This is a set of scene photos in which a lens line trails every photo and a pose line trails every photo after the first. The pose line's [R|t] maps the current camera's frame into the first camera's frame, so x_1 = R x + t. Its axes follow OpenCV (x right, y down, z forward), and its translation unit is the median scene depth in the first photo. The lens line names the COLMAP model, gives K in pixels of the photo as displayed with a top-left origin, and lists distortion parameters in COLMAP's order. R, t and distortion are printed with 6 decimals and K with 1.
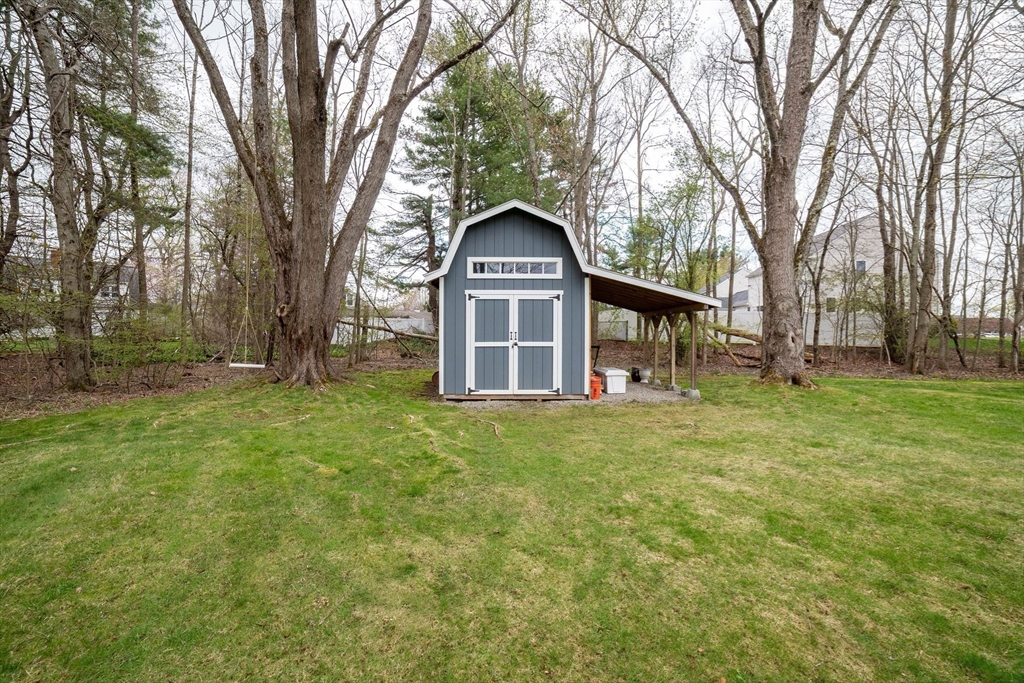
lens RADIAL K [[416.4, 0, 510.3], [0, 416.4, 335.0], [0, 0, 1]] dist [-0.101986, 0.032669]
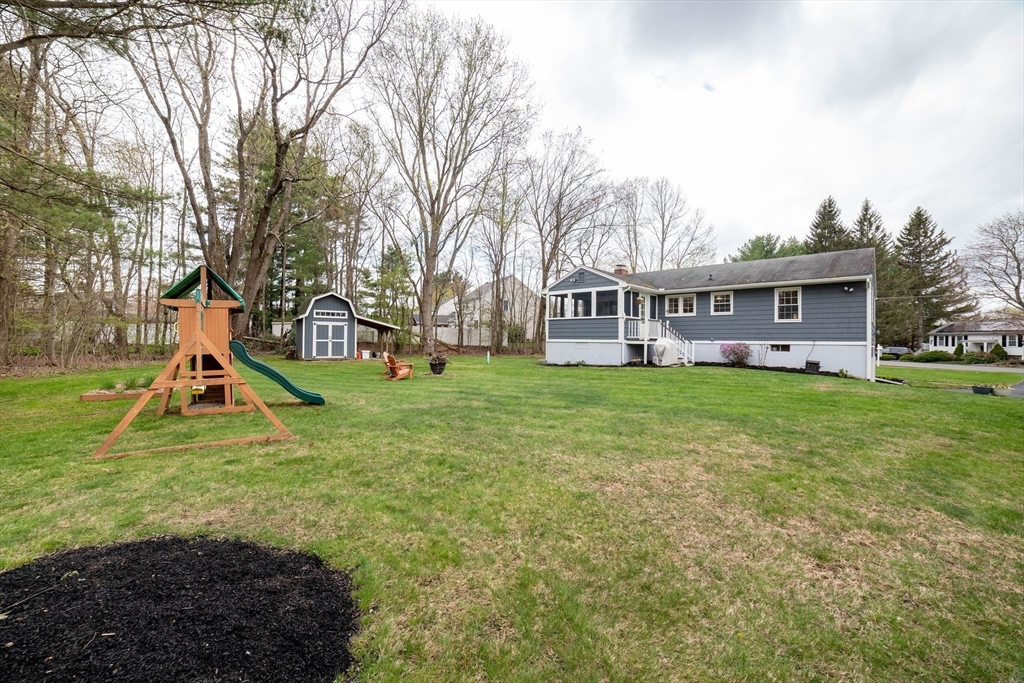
lens RADIAL K [[416.4, 0, 510.3], [0, 416.4, 335.0], [0, 0, 1]] dist [-0.101986, 0.032669]
pose [[0.836314, 0.007390, 0.548200, -0.500521], [0.003184, 0.999827, -0.018335, 0.039560], [-0.548241, 0.017080, 0.836146, -2.056369]]
